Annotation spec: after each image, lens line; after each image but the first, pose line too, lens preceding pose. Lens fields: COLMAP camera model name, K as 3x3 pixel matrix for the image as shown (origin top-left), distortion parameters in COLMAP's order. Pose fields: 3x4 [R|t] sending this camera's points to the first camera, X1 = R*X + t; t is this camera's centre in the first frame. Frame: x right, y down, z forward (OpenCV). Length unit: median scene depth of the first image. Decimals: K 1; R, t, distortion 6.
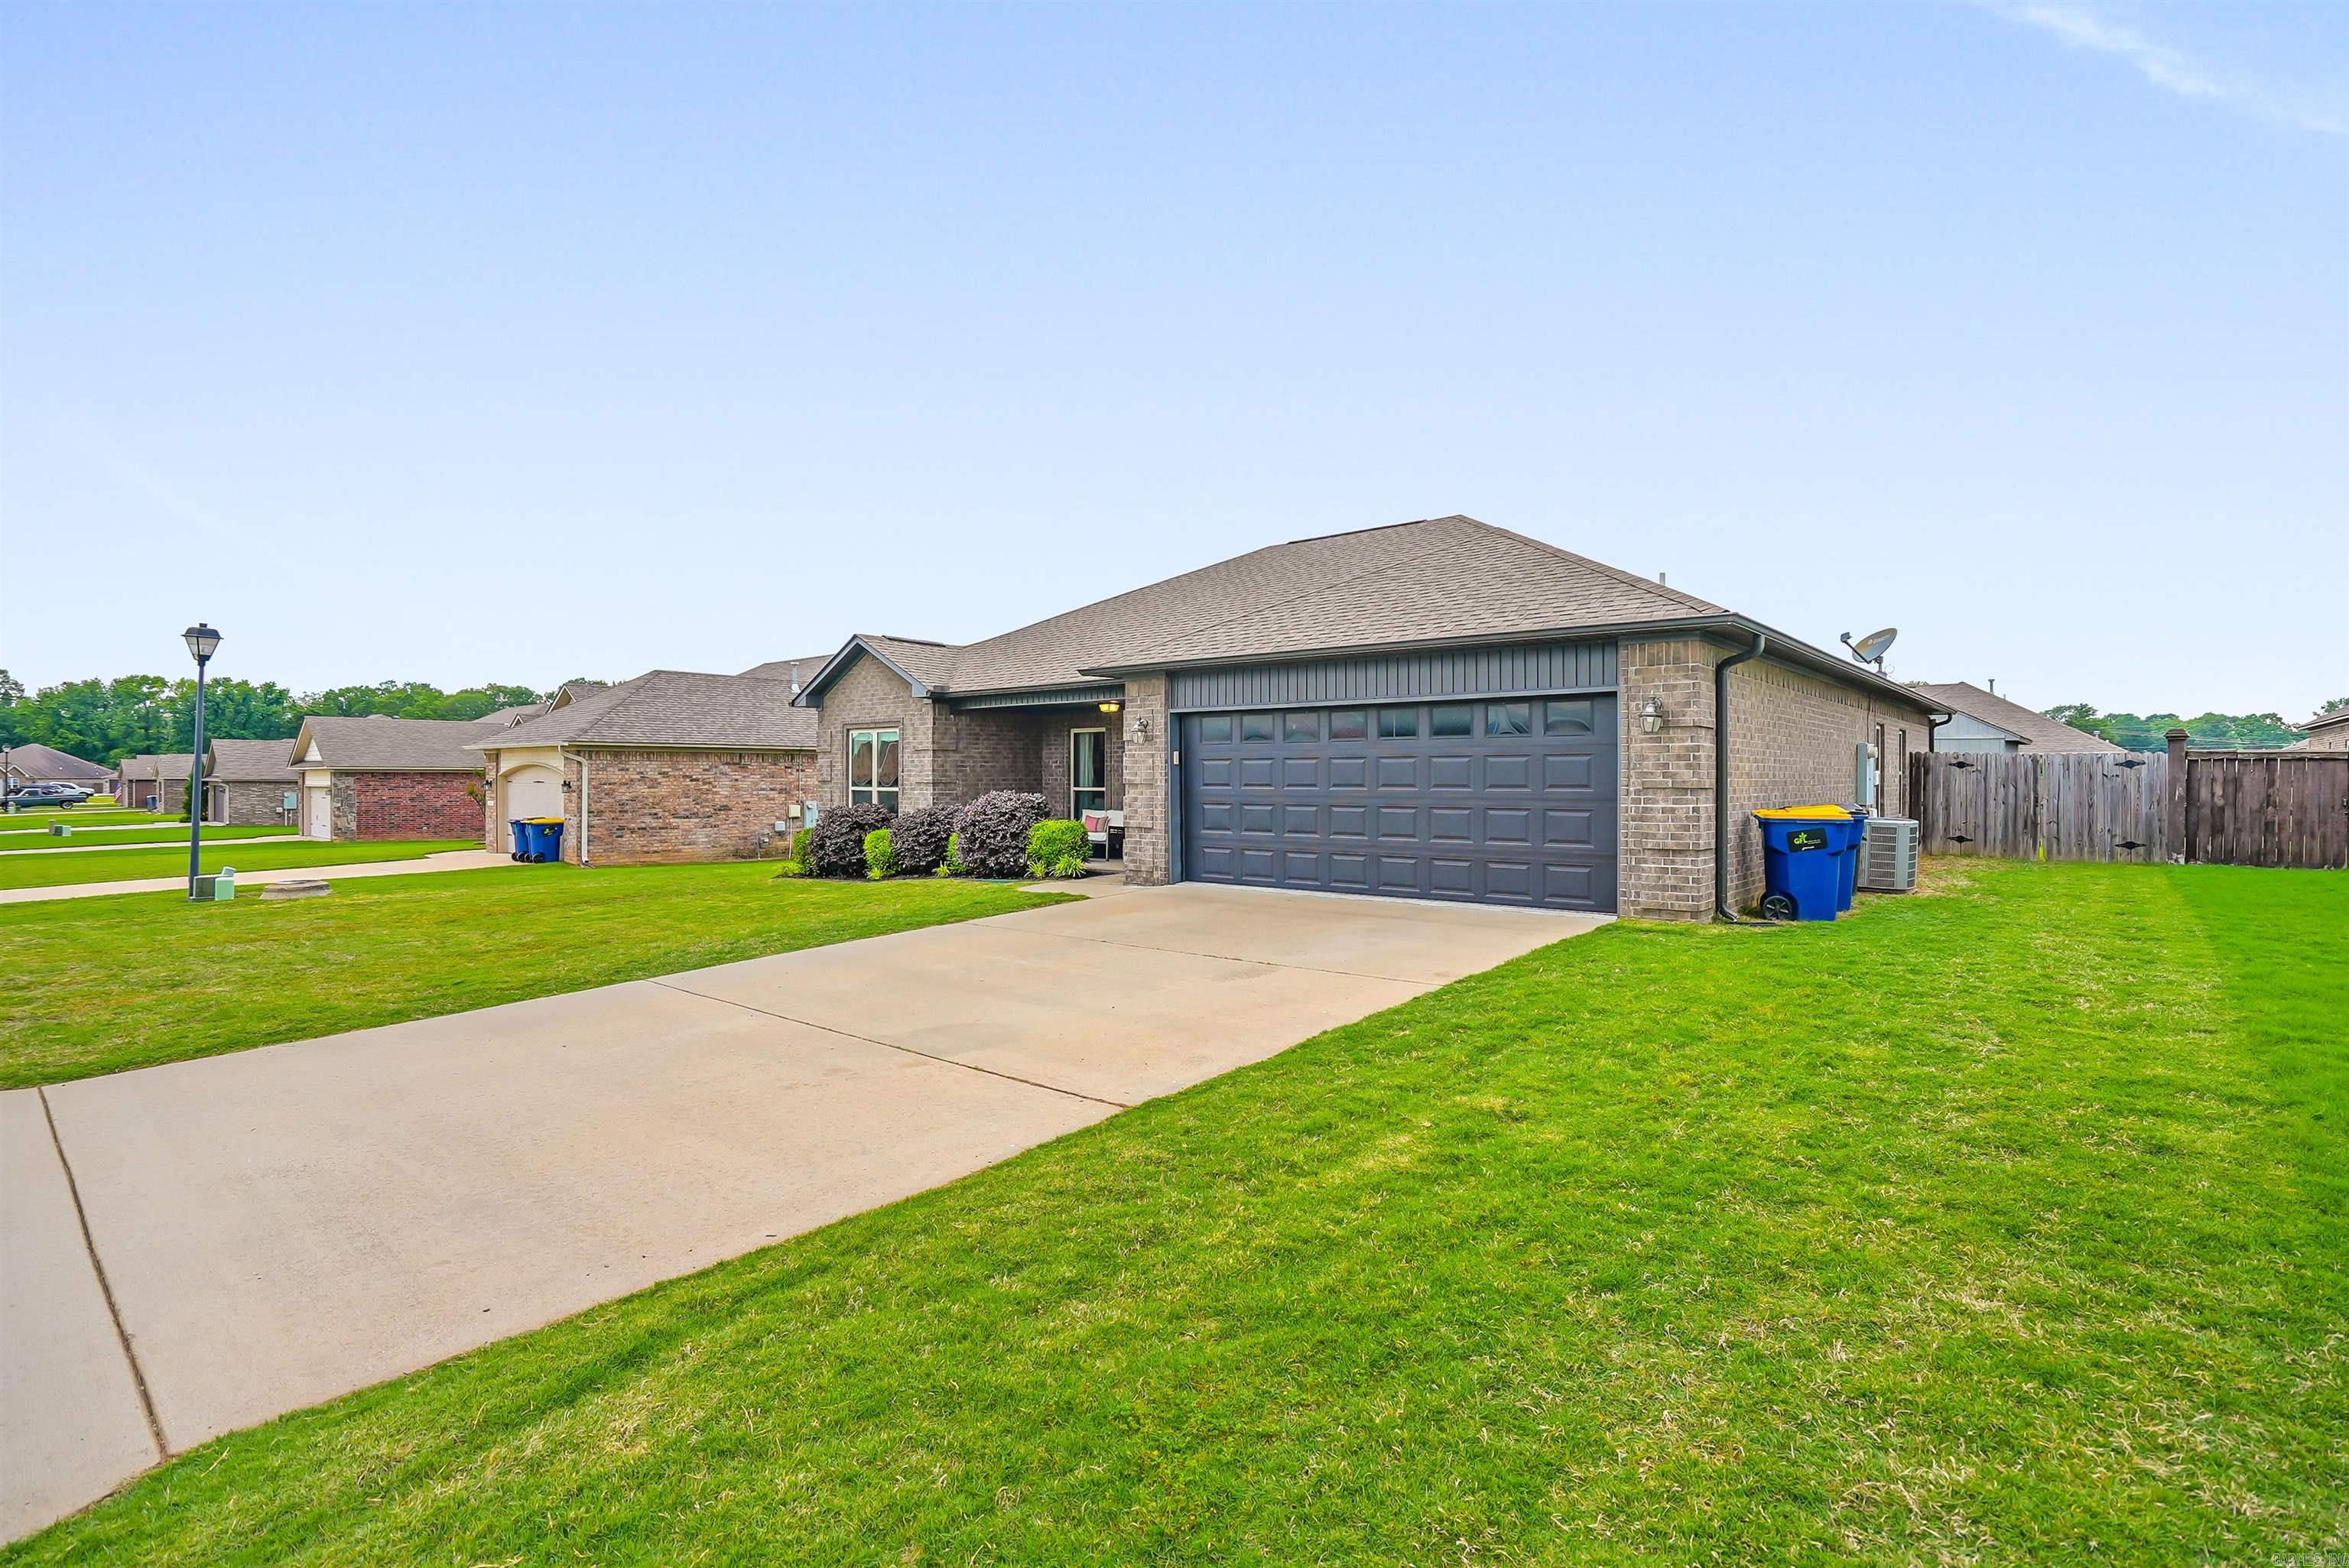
lens RADIAL K [[1102.1, 0, 1171.6], [0, 1102.1, 781.7], [0, 0, 1]] dist [-0.041196, 0.006192]
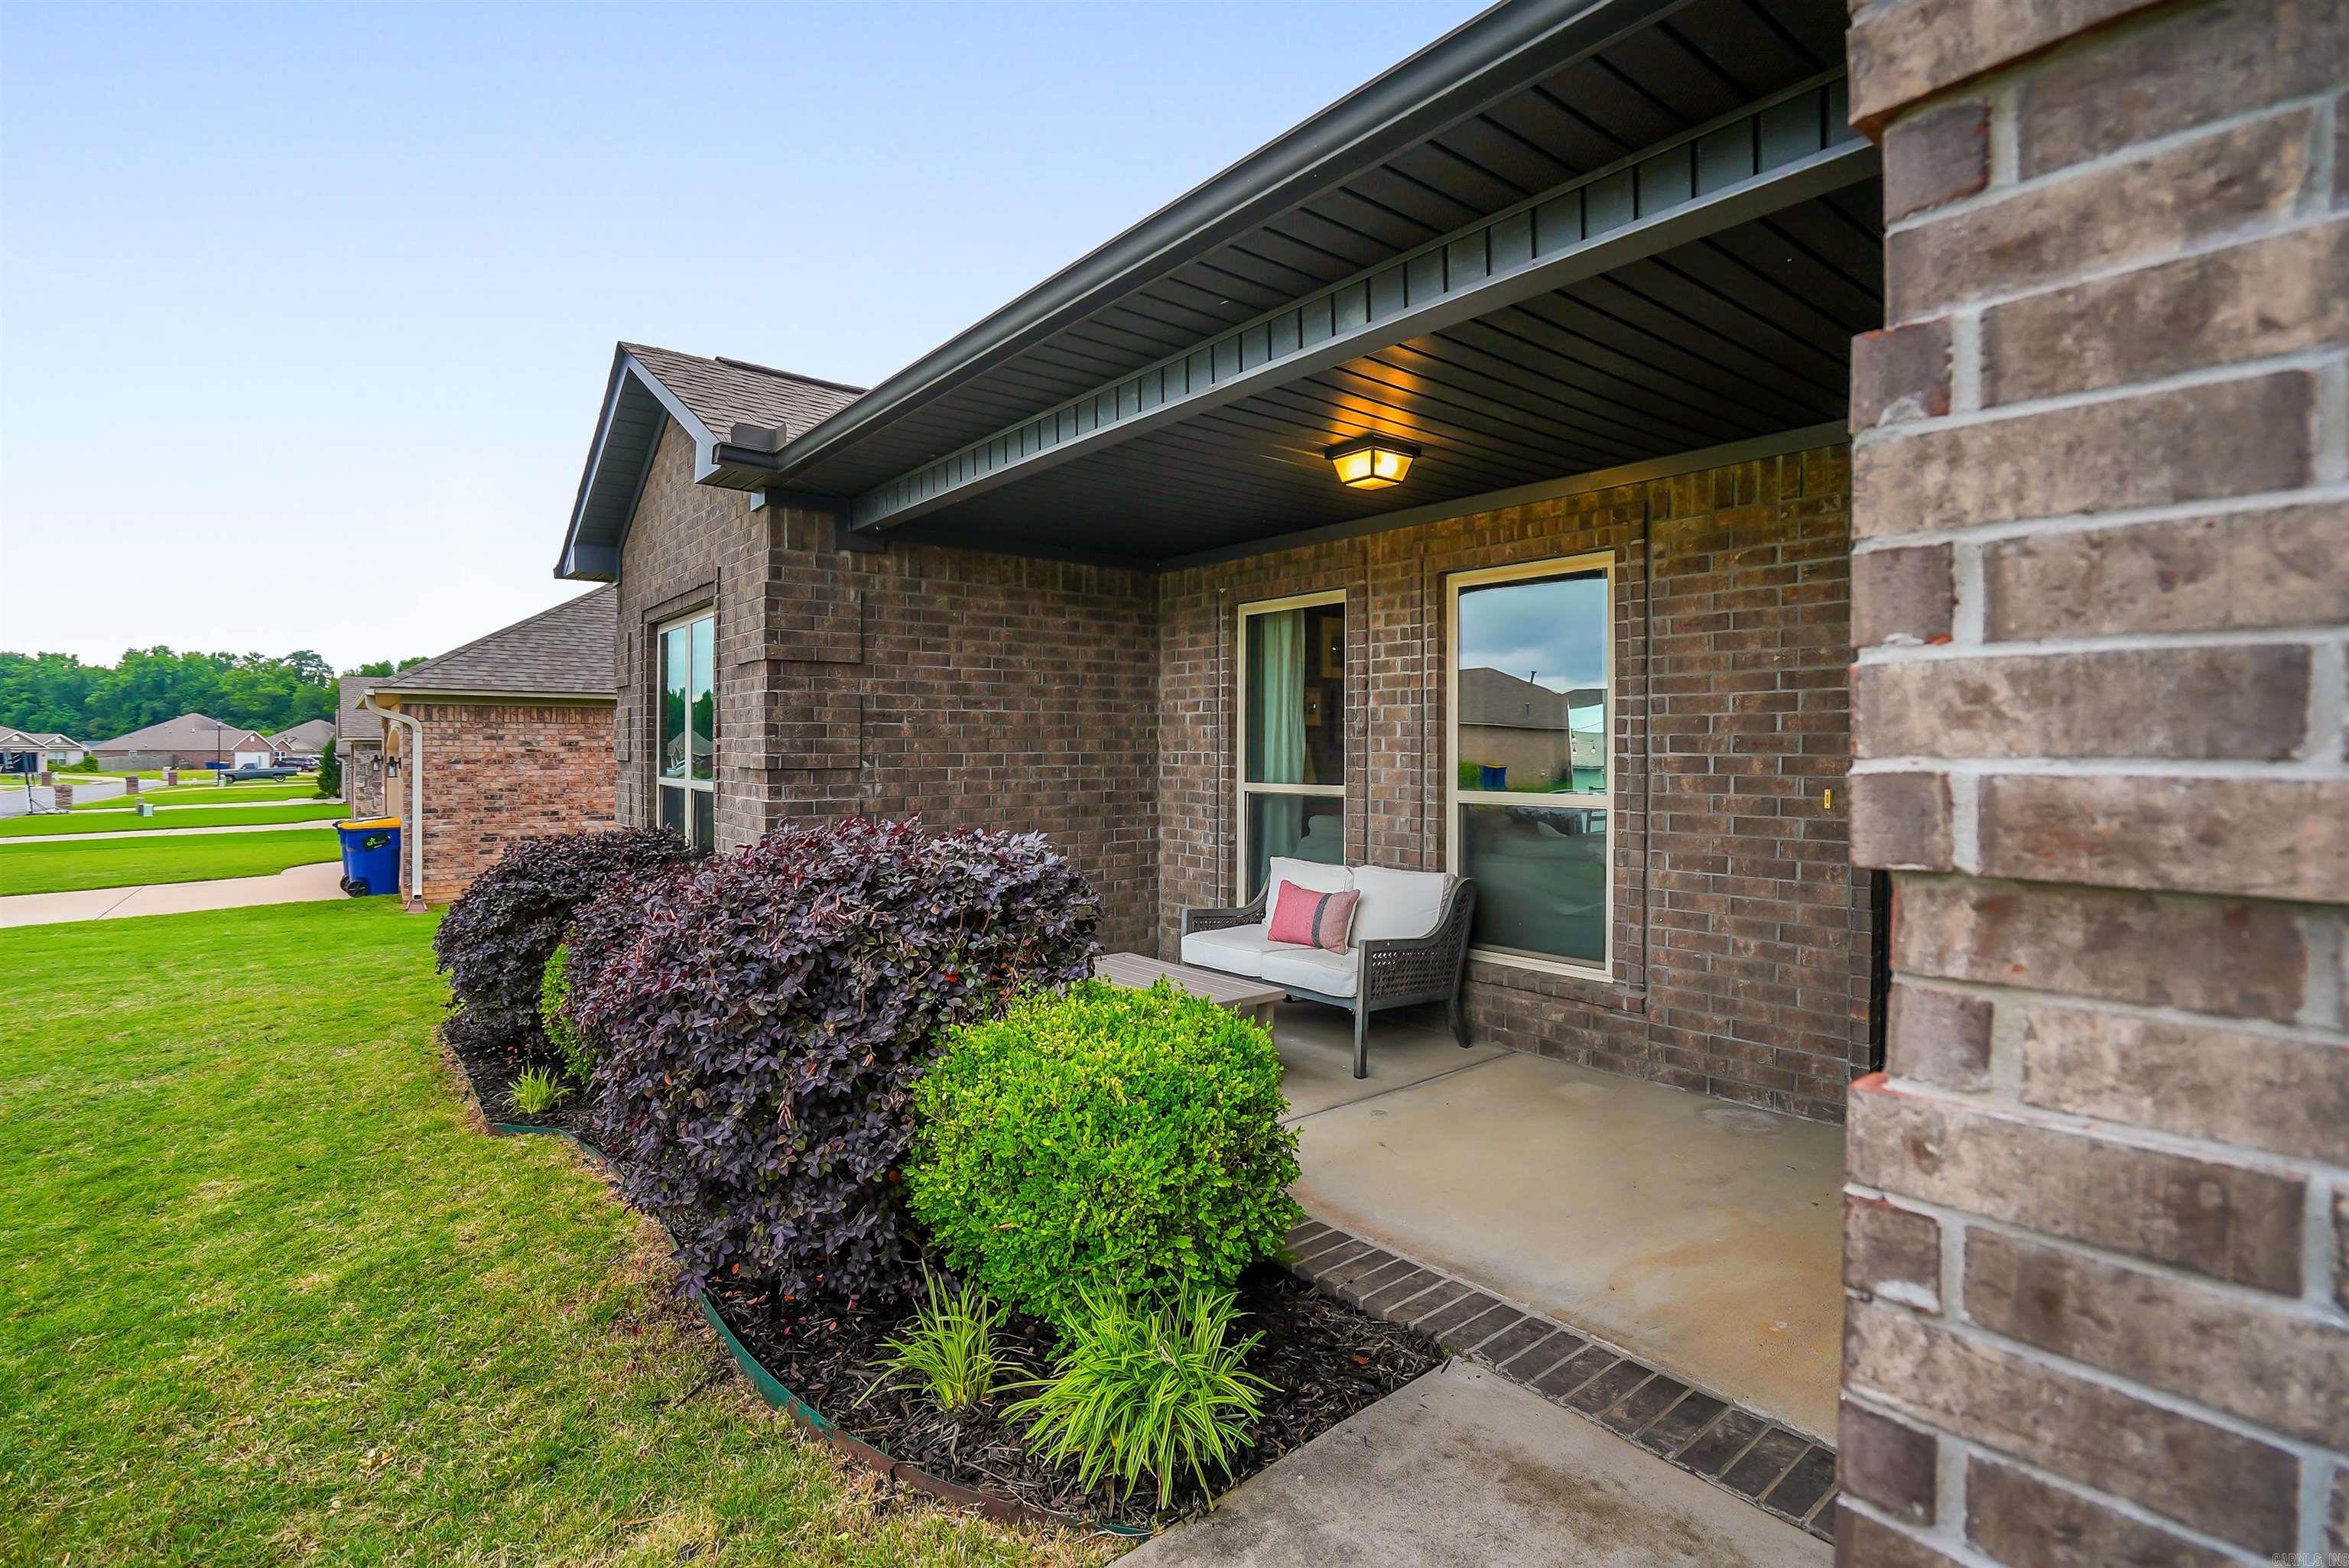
lens RADIAL K [[1102.1, 0, 1162.5], [0, 1102.1, 786.6], [0, 0, 1]] dist [-0.041196, 0.006192]
pose [[0.980796, 0.007249, -0.194903, -0.049084], [-0.001651, 0.999582, 0.028870, -0.003111], [0.195030, -0.027994, 0.980398, 0.674506]]
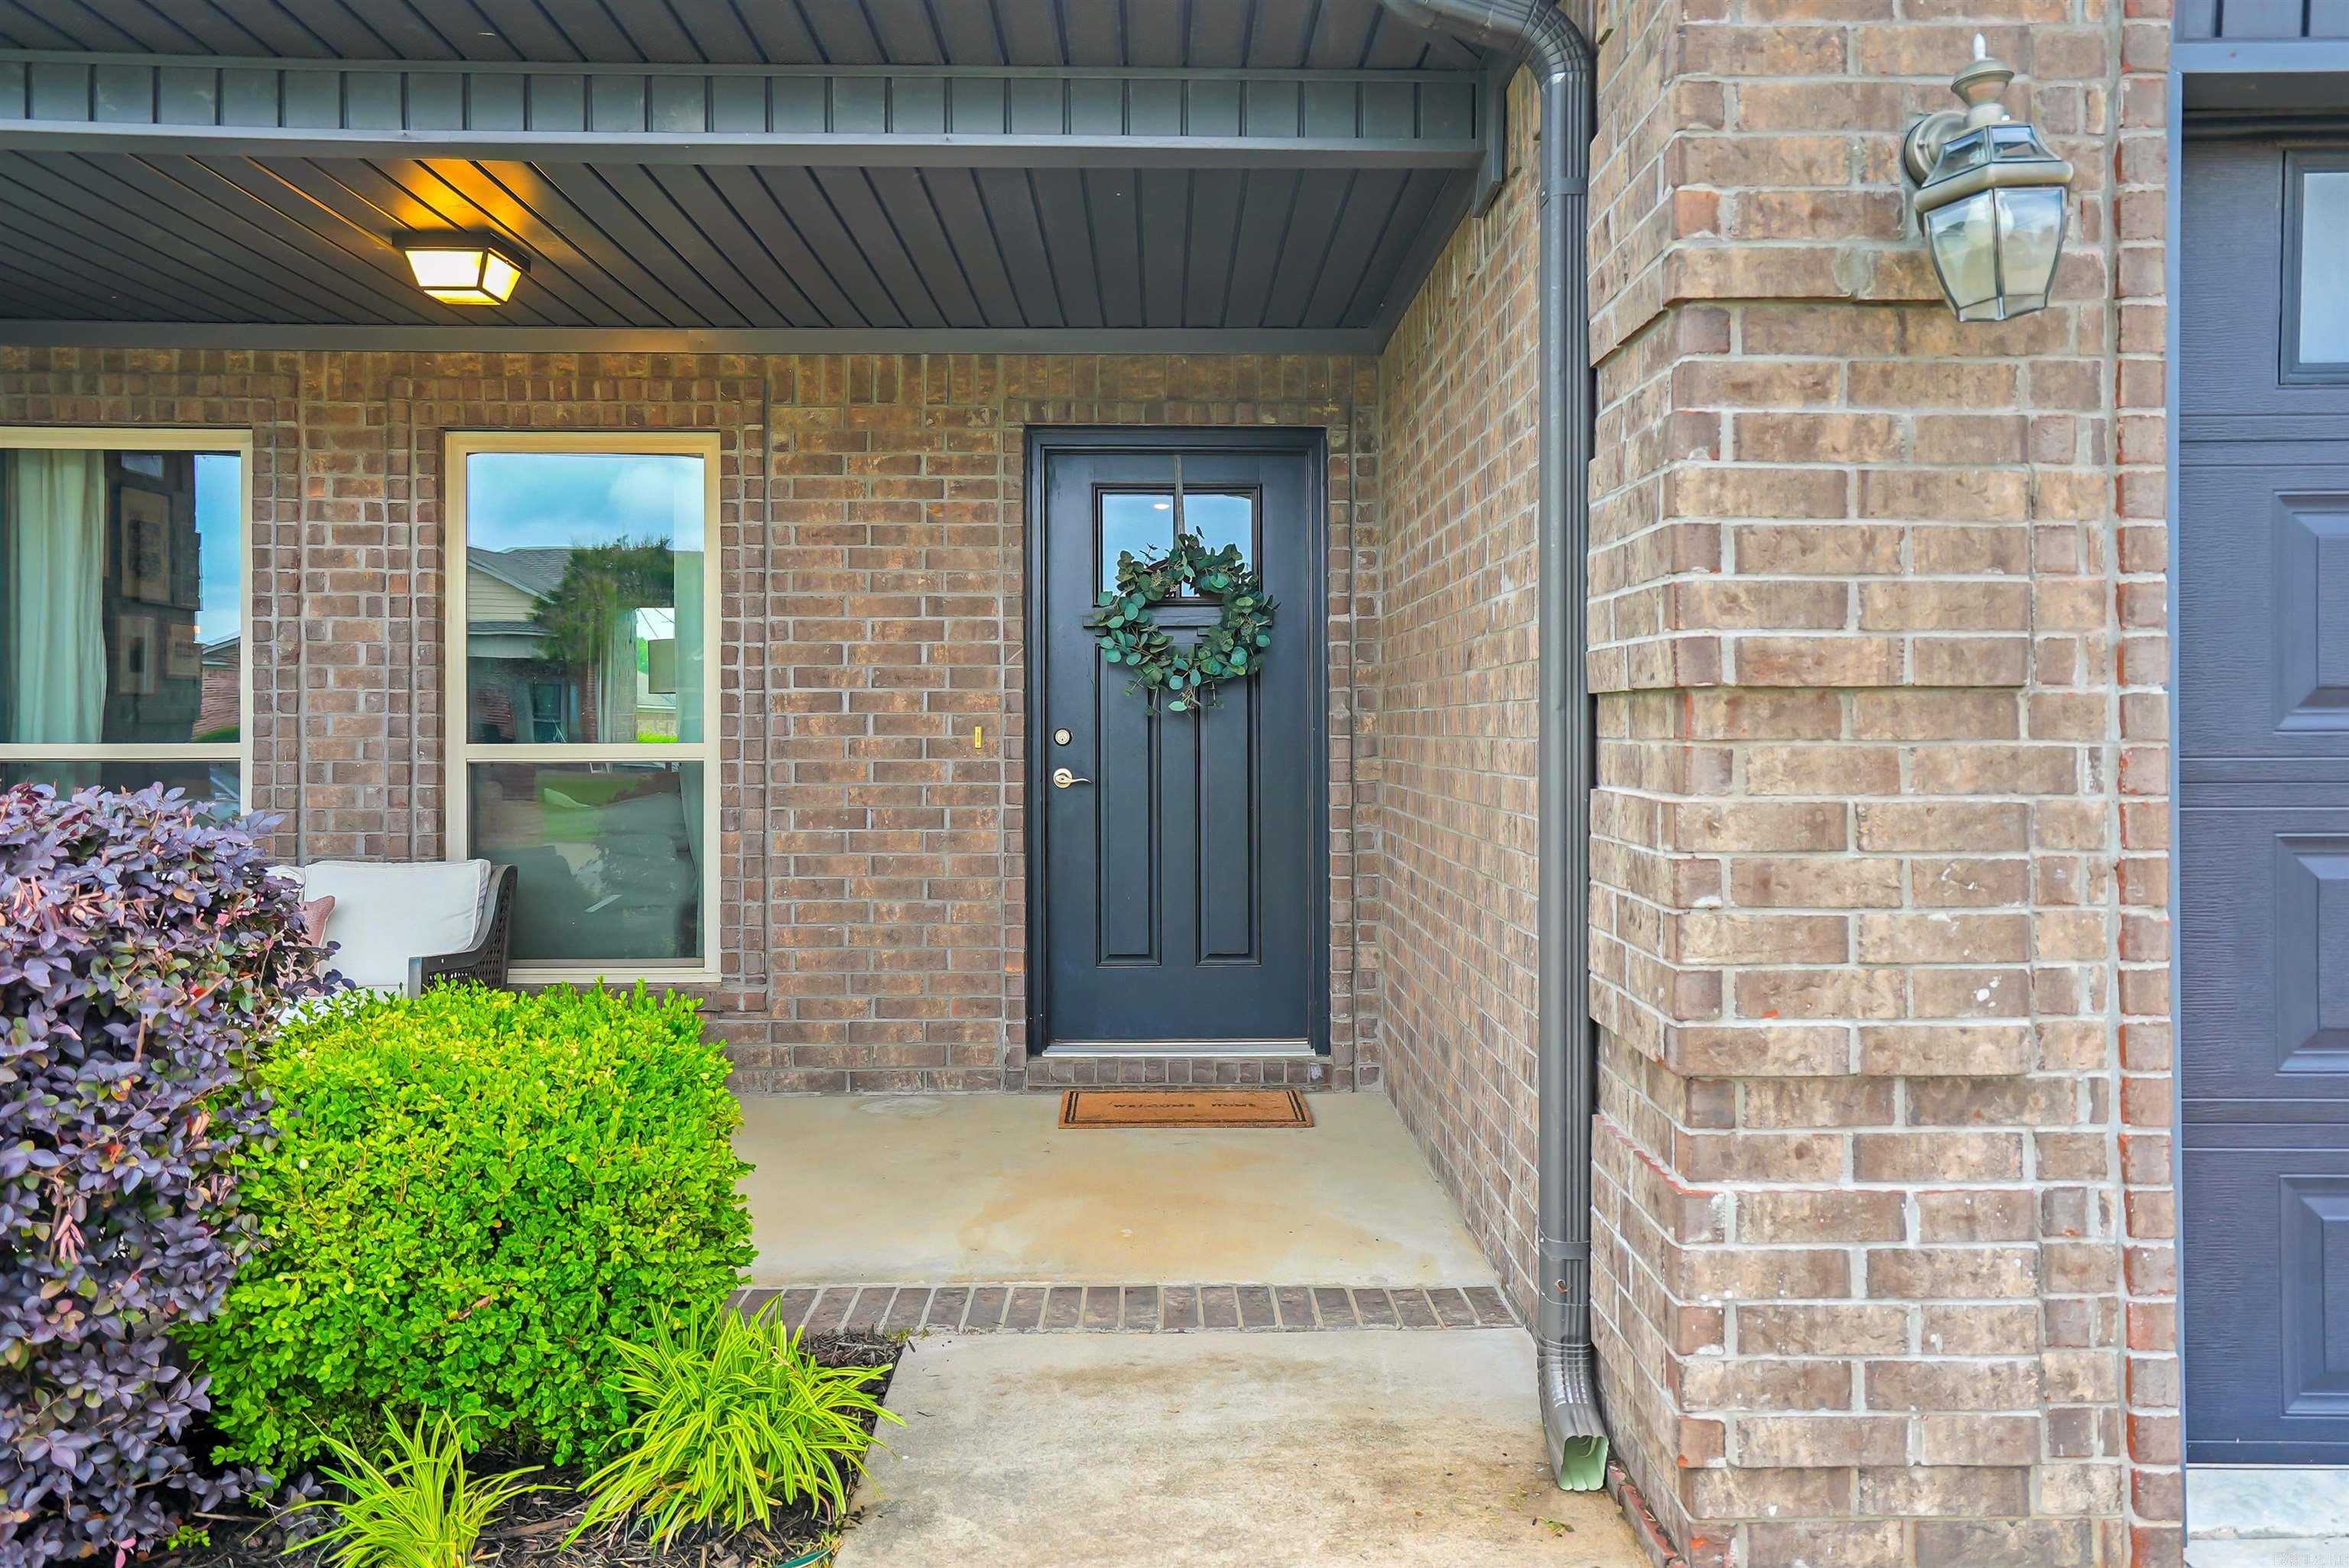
lens RADIAL K [[1728.2, 0, 1173.8], [0, 1728.2, 766.6], [0, 0, 1]] dist [-0.011386, 0.014438]
pose [[0.757910, -0.015552, 0.652173, -0.134025], [0.002371, 0.999775, 0.021086, 0.003607], [-0.652355, -0.014435, 0.757776, 0.650456]]
